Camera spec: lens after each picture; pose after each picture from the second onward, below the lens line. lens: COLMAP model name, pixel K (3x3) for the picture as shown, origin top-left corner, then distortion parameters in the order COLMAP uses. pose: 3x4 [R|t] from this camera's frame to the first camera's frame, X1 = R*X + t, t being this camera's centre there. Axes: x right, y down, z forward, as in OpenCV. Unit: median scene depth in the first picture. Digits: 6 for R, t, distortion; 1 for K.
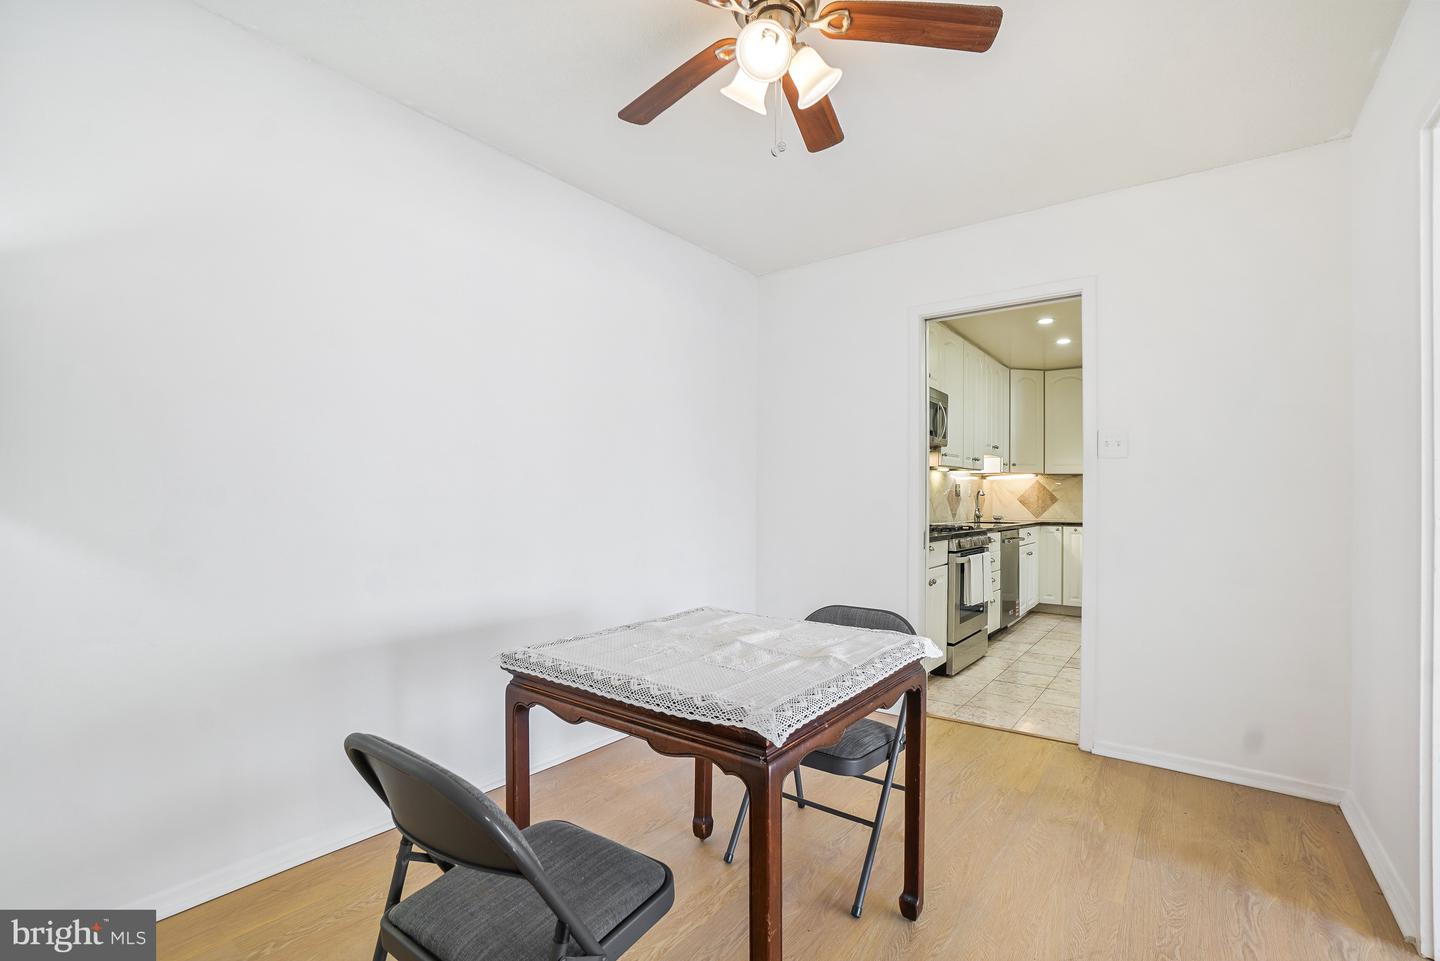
lens RADIAL K [[642.4, 0, 734.6], [0, 642.4, 486.6], [0, 0, 1]] dist [-0.064960, 0.023862]
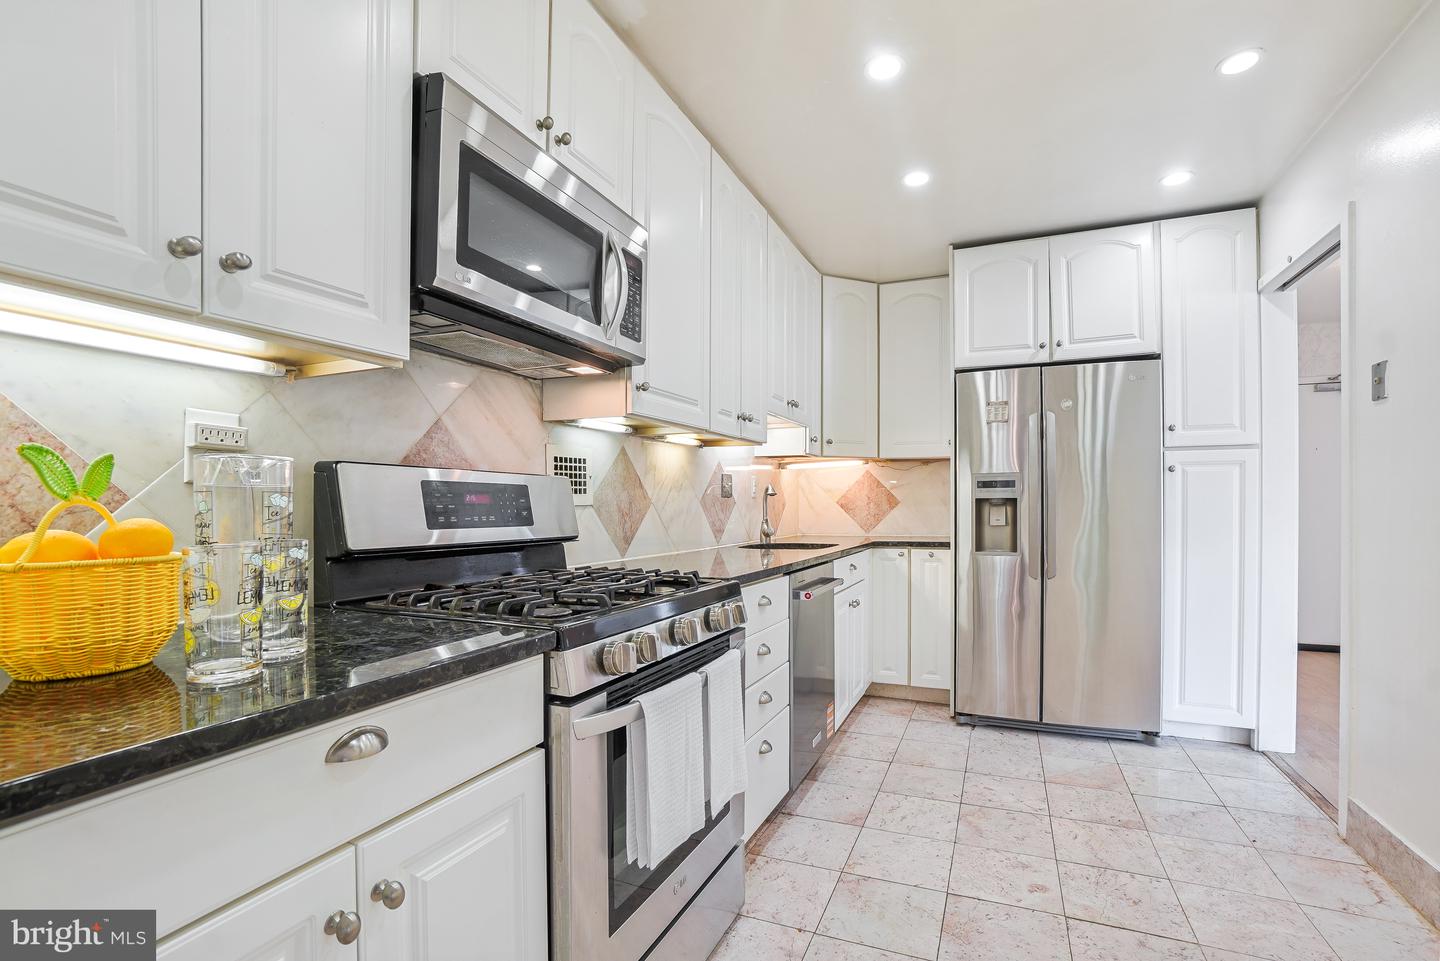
lens RADIAL K [[647.1, 0, 737.4], [0, 647.1, 511.9], [0, 0, 1]] dist [-0.066561, 0.025541]
pose [[0.969832, -0.016557, 0.243213, 0.234772], [0.010275, 0.999581, 0.027074, 0.013085], [-0.243559, -0.023759, 0.969595, 0.490494]]
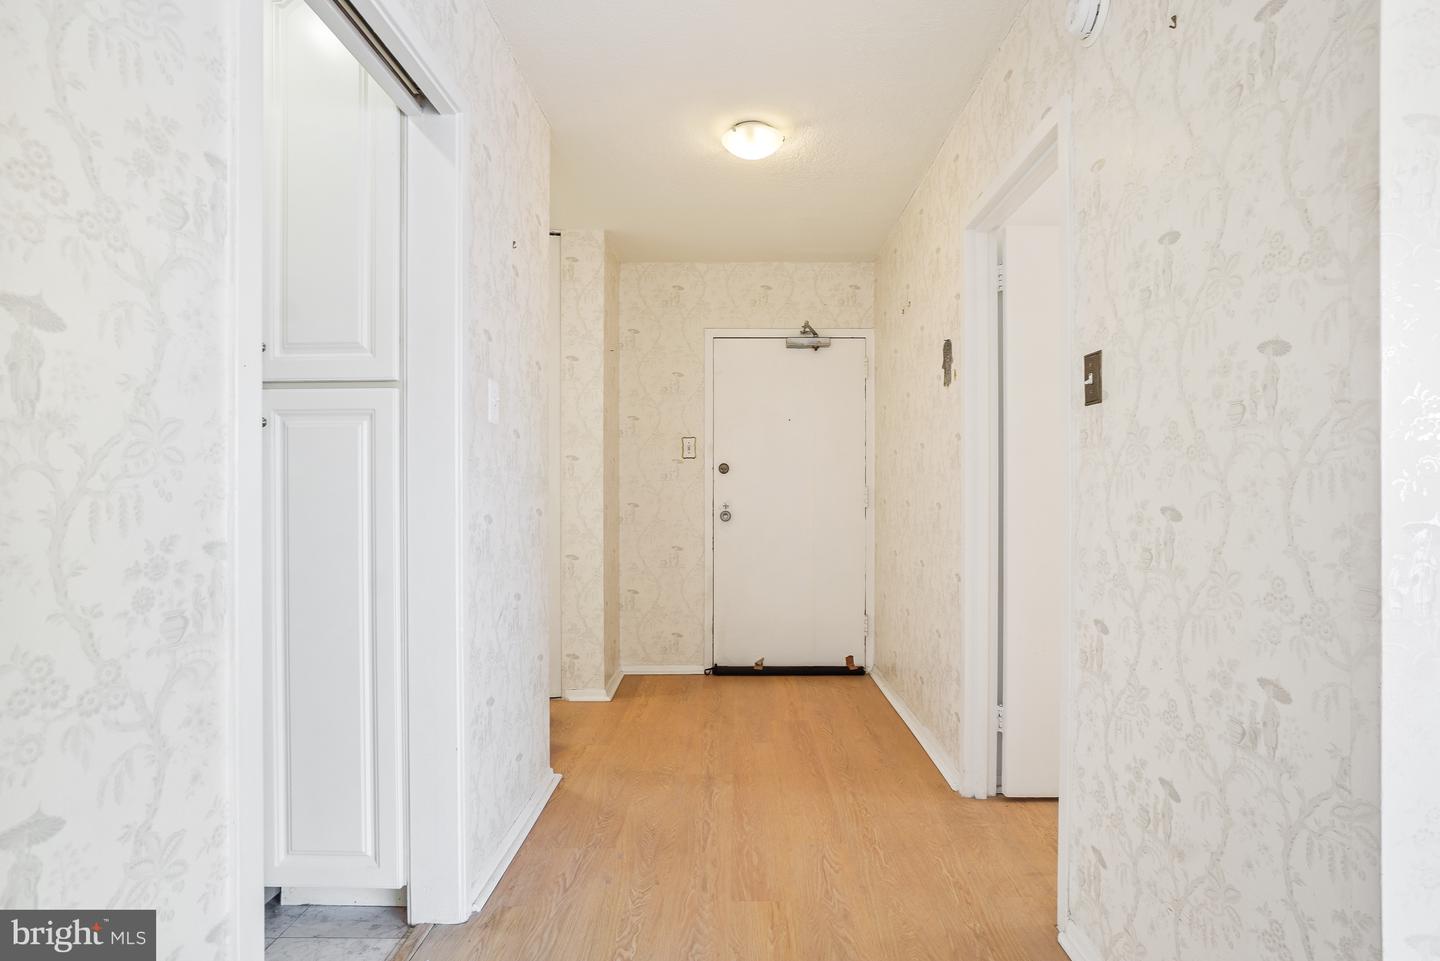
lens RADIAL K [[741.2, 0, 720.0], [0, 741.2, 480.5], [0, 0, 1]] dist [-0.000581, -0.000055]
pose [[0.811182, -0.003373, 0.584783, 0.648169], [-0.000796, 0.999976, 0.006872, 0.019027], [-0.584793, -0.006040, 0.811160, 0.516131]]
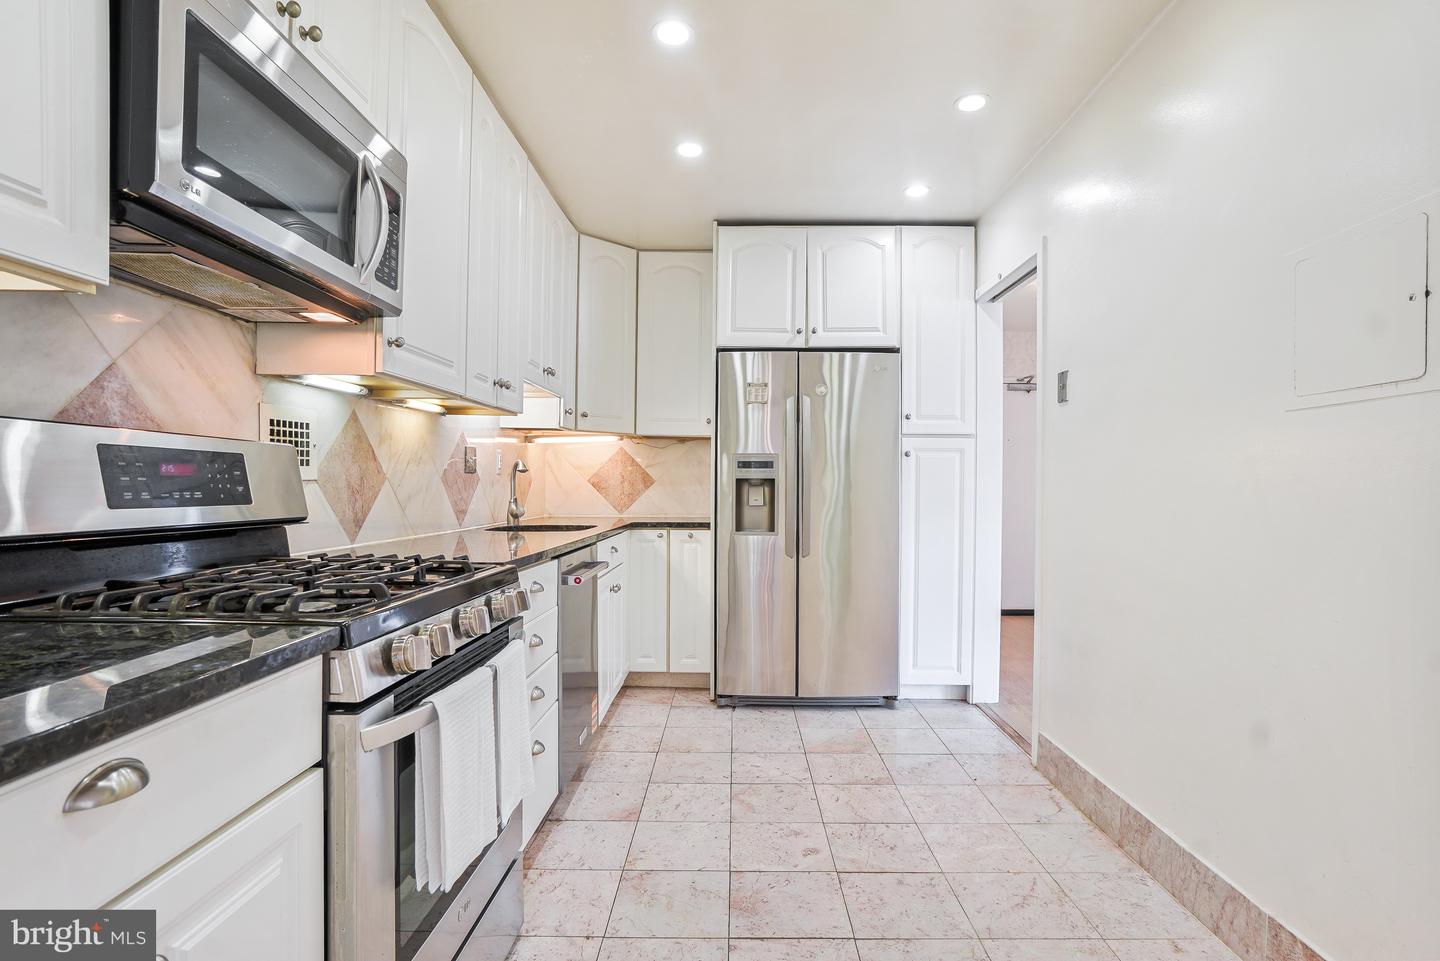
lens RADIAL K [[707.6, 0, 734.0], [0, 707.6, 490.5], [0, 0, 1]] dist [-0.052663, 0.023970]
pose [[0.804767, -0.008592, 0.593529, 0.206901], [-0.008121, 0.999642, 0.025482, 0.013350], [-0.593535, -0.025327, 0.804409, 0.488110]]
